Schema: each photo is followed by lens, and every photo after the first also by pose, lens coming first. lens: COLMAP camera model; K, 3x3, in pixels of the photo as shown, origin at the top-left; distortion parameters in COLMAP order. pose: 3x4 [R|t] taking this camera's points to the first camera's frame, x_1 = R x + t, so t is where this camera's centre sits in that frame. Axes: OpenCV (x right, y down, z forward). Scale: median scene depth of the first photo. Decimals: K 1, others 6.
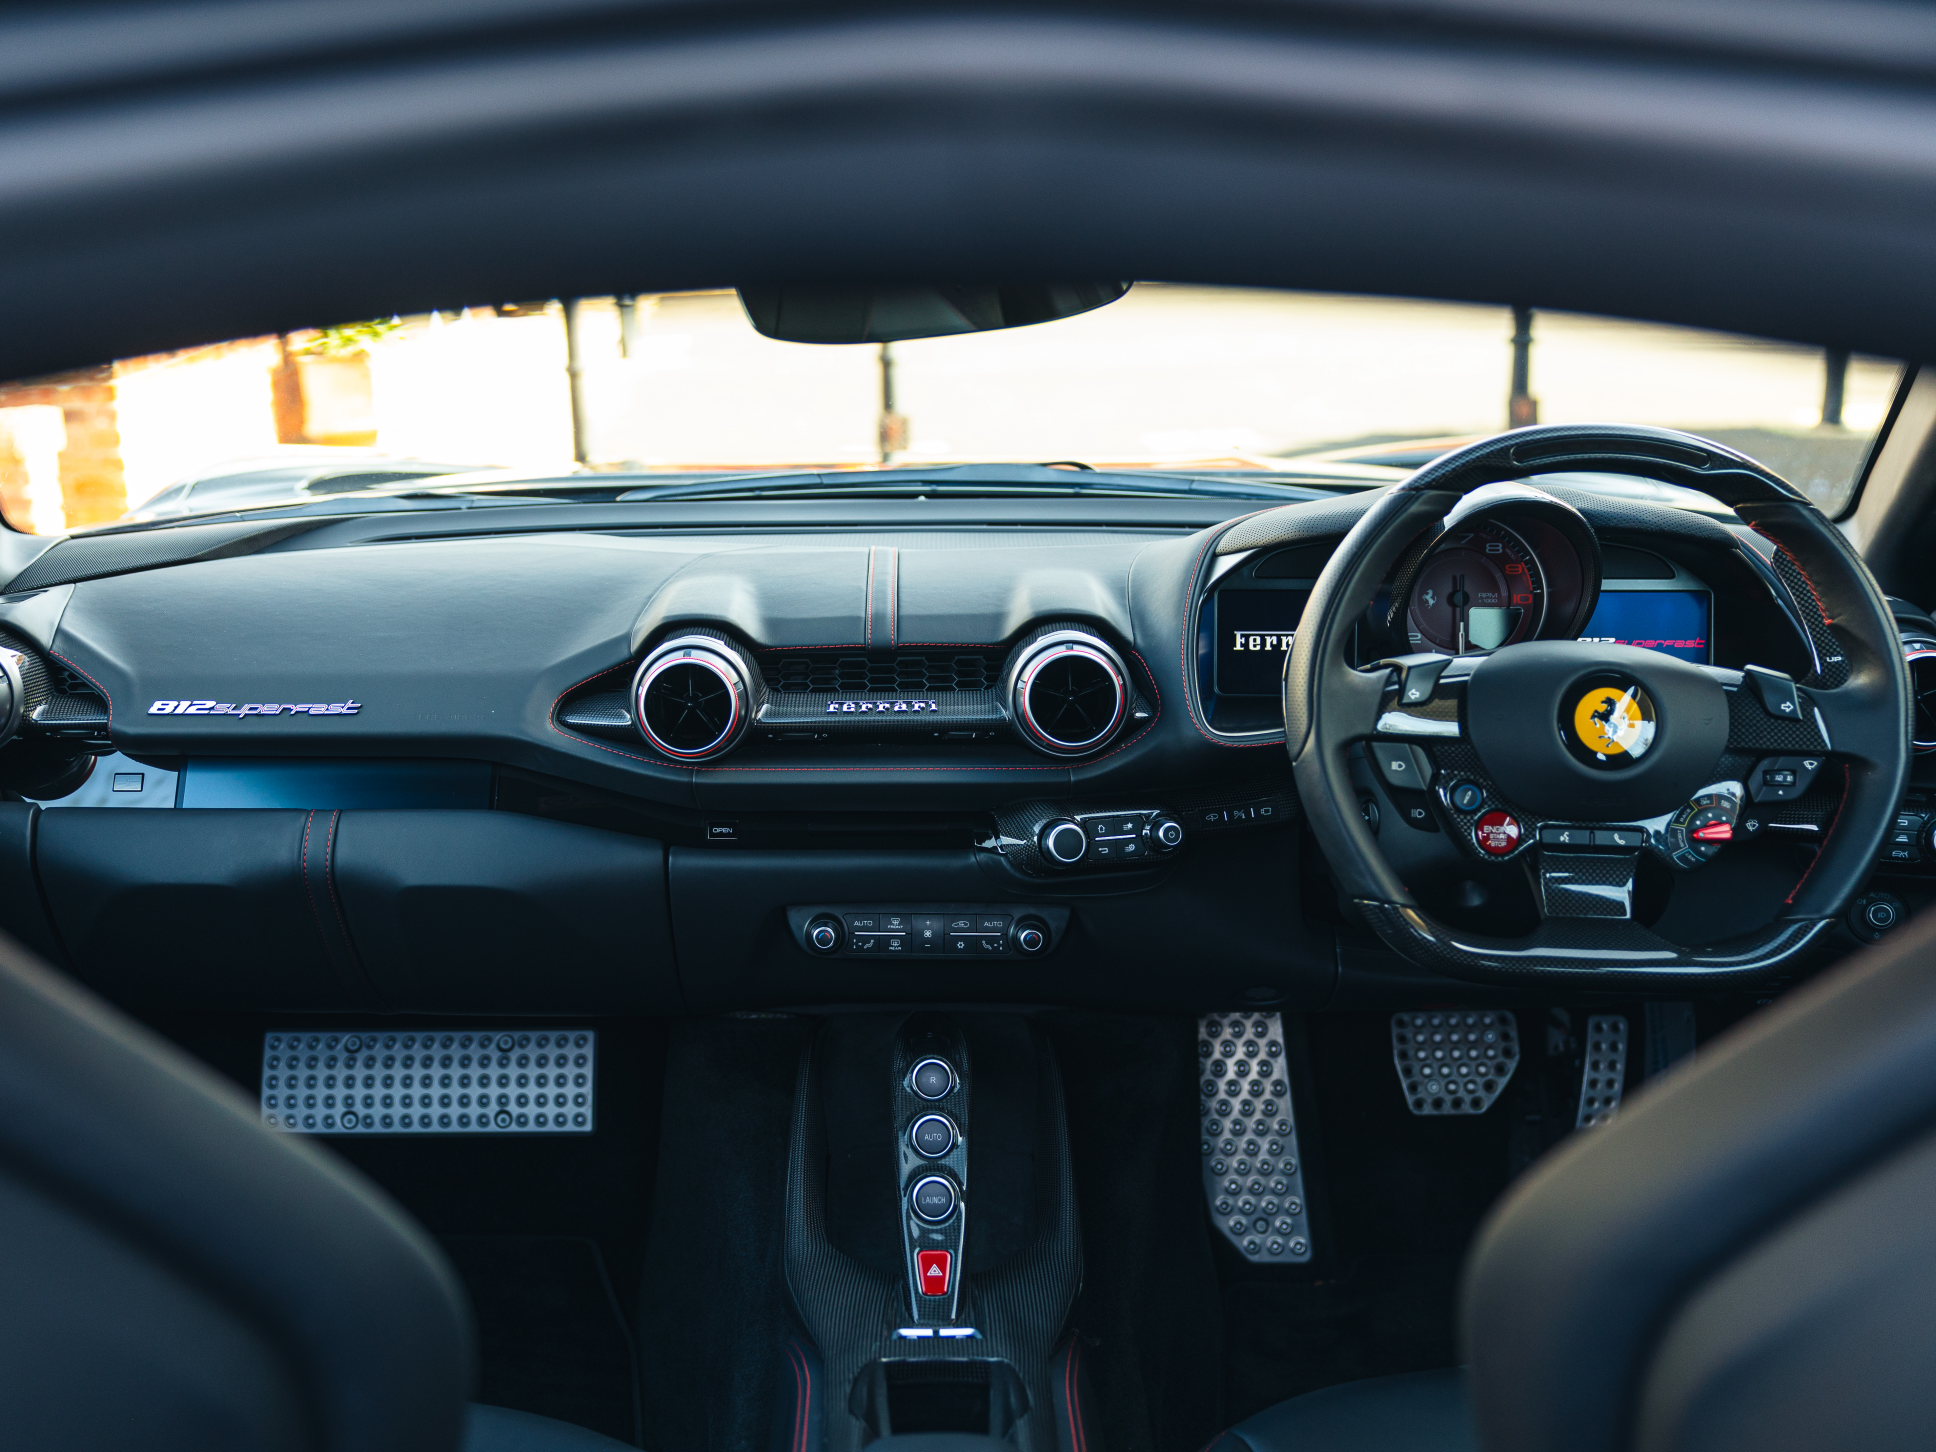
lens RADIAL K [[1946.8, 0, 965.8], [0, 1946.8, 712.6], [0, 0, 1]] dist [-0.073057, 0.000000]
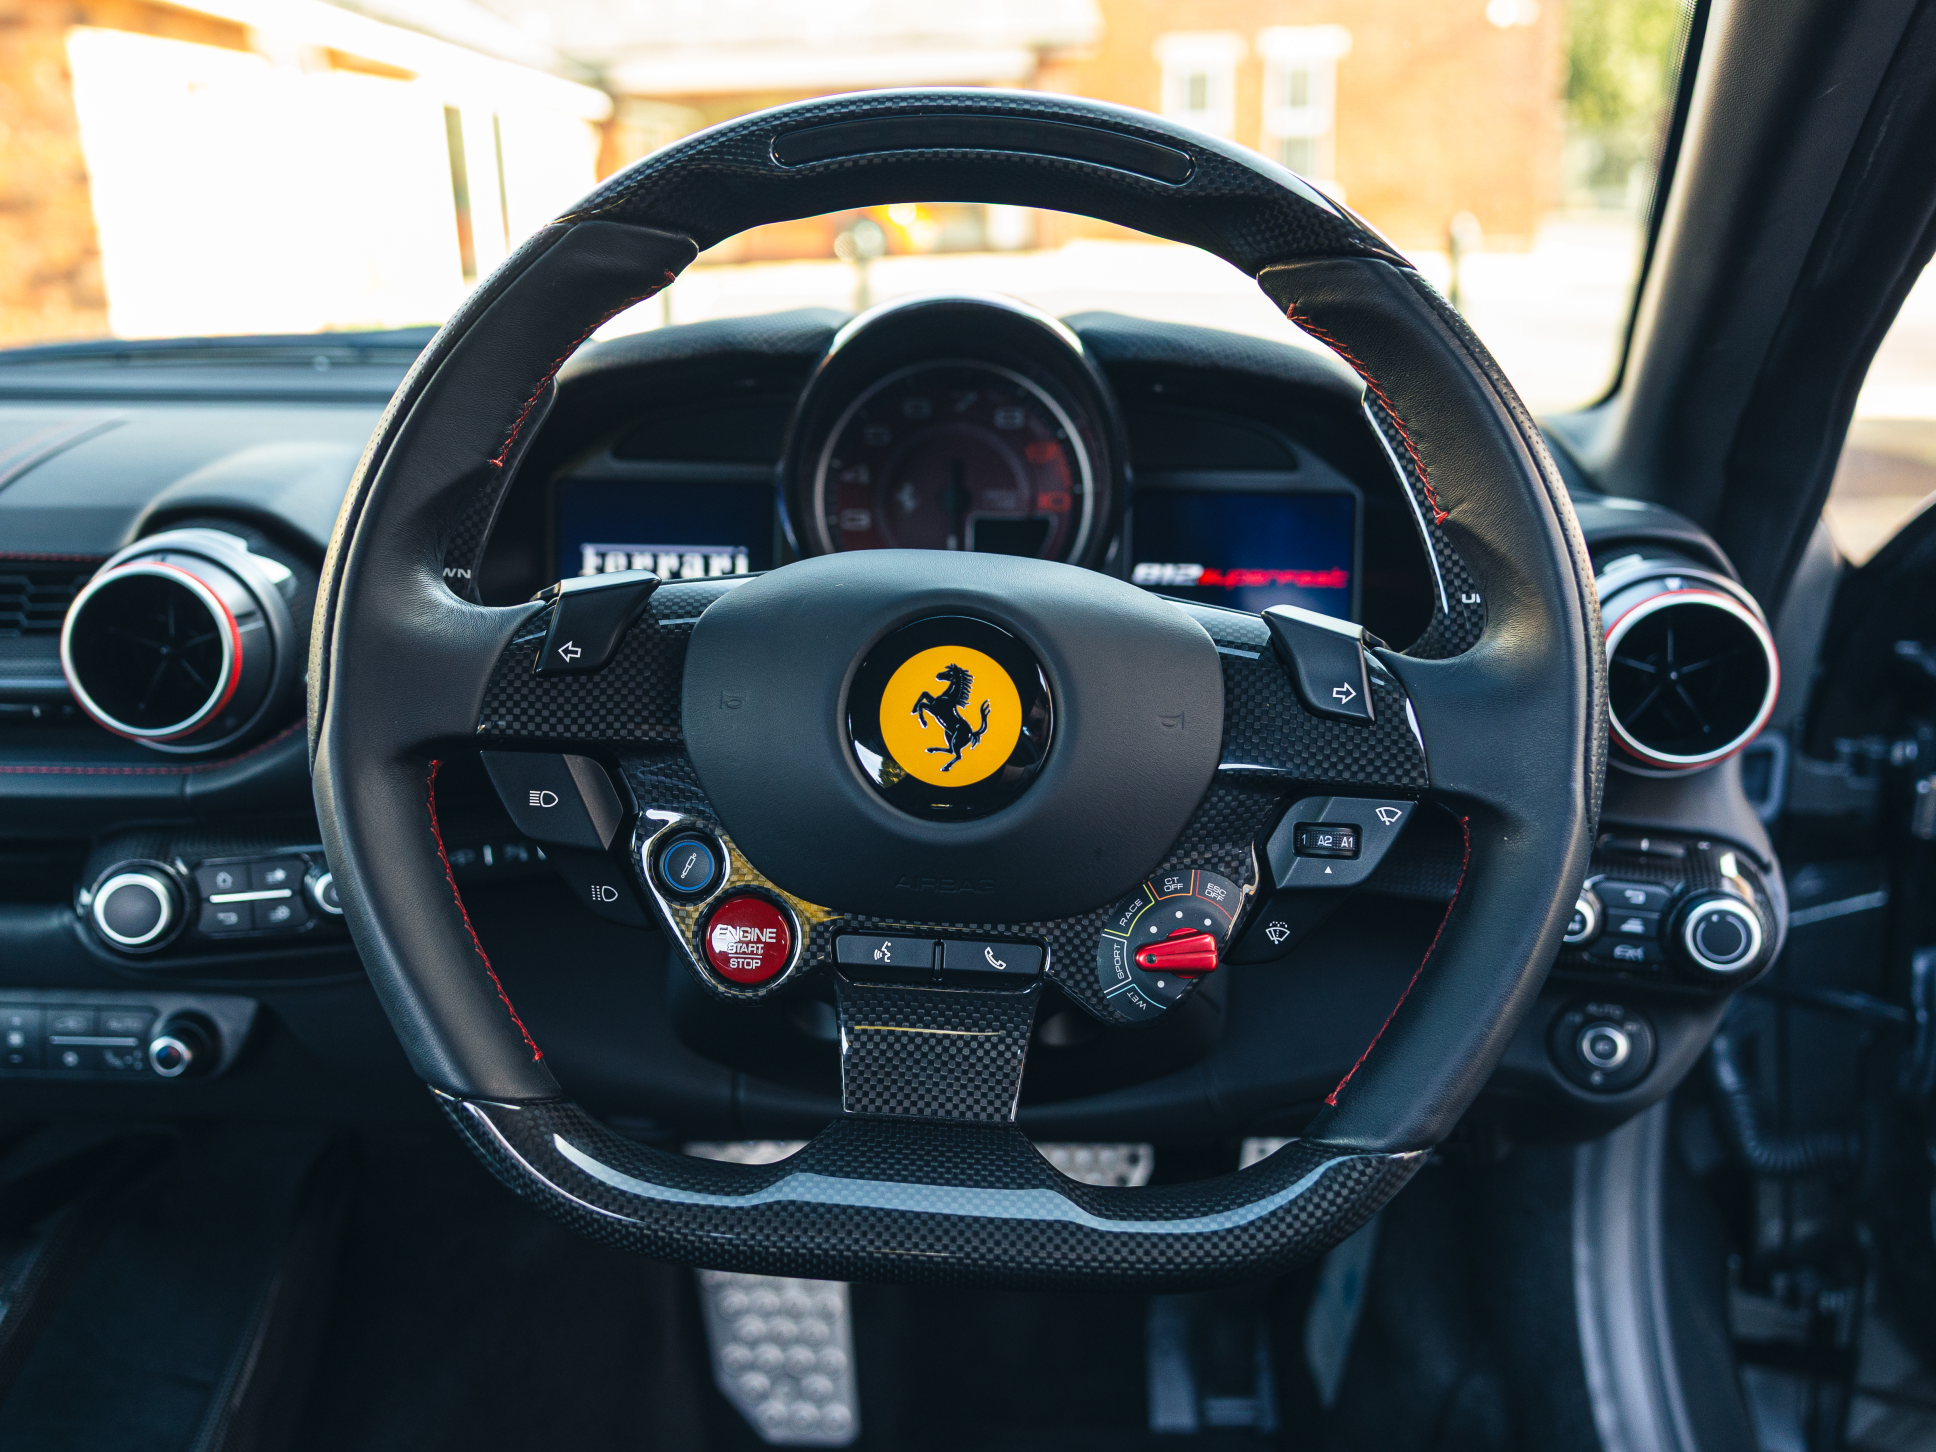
lens RADIAL K [[1832.6, 0, 960.1], [0, 1832.6, 729.2], [0, 0, 1]] dist [-0.041688, 0.000000]
pose [[0.999383, 0.016684, 0.030902, 0.310797], [-0.017753, 0.999241, 0.034662, -0.007873], [-0.030300, -0.035189, 0.998921, 0.535603]]
